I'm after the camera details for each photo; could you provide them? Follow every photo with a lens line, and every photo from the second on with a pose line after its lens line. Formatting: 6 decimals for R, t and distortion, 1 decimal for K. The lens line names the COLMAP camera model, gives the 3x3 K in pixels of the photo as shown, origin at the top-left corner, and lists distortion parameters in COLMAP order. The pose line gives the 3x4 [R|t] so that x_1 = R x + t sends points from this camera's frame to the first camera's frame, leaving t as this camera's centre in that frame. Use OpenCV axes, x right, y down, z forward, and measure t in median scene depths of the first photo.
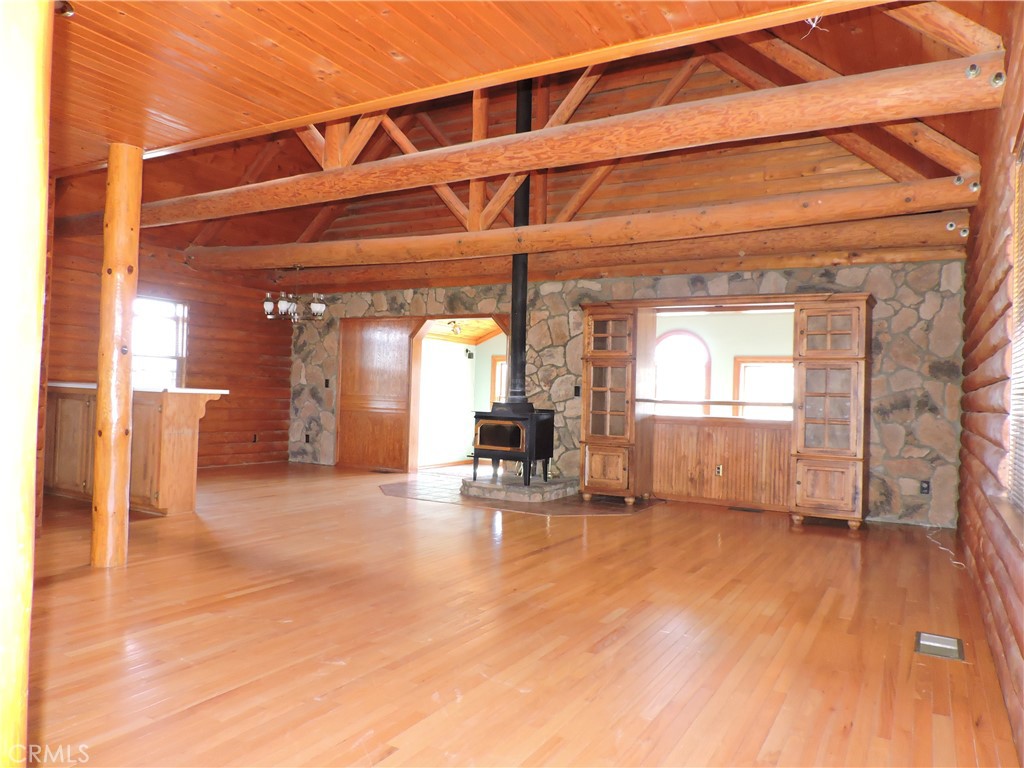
lens RADIAL K [[733.6, 0, 515.2], [0, 733.6, 388.9], [0, 0, 1]] dist [-0.016250, 0.004221]
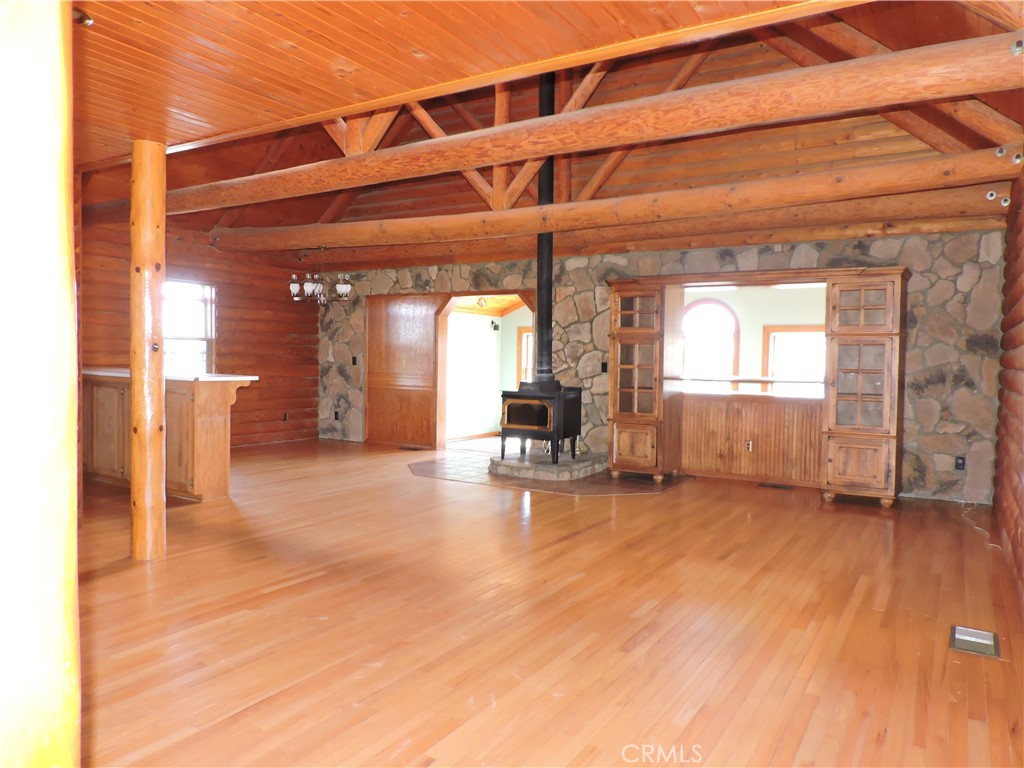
lens RADIAL K [[733.6, 0, 515.2], [0, 733.6, 388.9], [0, 0, 1]] dist [-0.016250, 0.004221]
pose [[0.999264, -0.014199, -0.035623, -0.001292], [0.015953, 0.998650, 0.049439, -0.022201], [0.034873, -0.049971, 0.998142, 0.002670]]
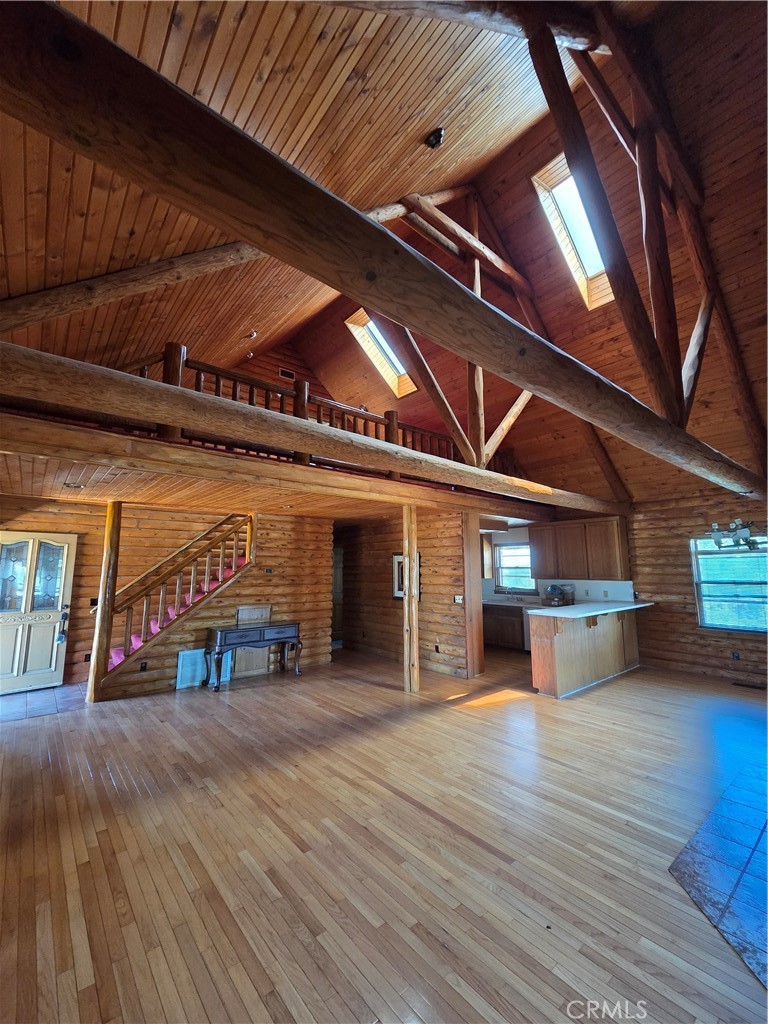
lens RADIAL K [[417.1, 0, 385.5], [0, 417.1, 507.3], [0, 0, 1]] dist [-0.001119, -0.000037]
pose [[-0.350560, -0.166169, -0.921681, 0.446364], [0.004473, 0.983825, -0.179074, -0.050165], [0.936529, -0.066899, -0.344147, 0.828942]]
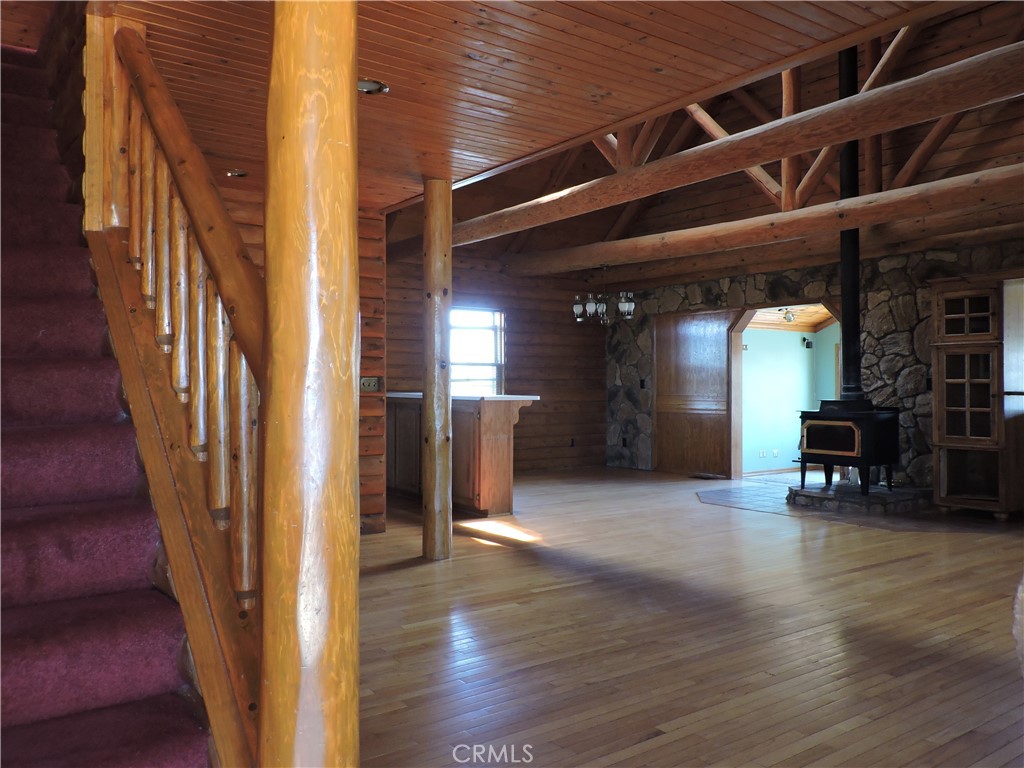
lens RADIAL K [[825.8, 0, 515.0], [0, 825.8, 386.5], [0, 0, 1]] dist [-0.008064, 0.000491]
pose [[0.910856, -0.033839, -0.411334, 0.046716], [0.034614, 0.999385, -0.005567, -0.005750], [0.411270, -0.009167, 0.911468, -0.058786]]
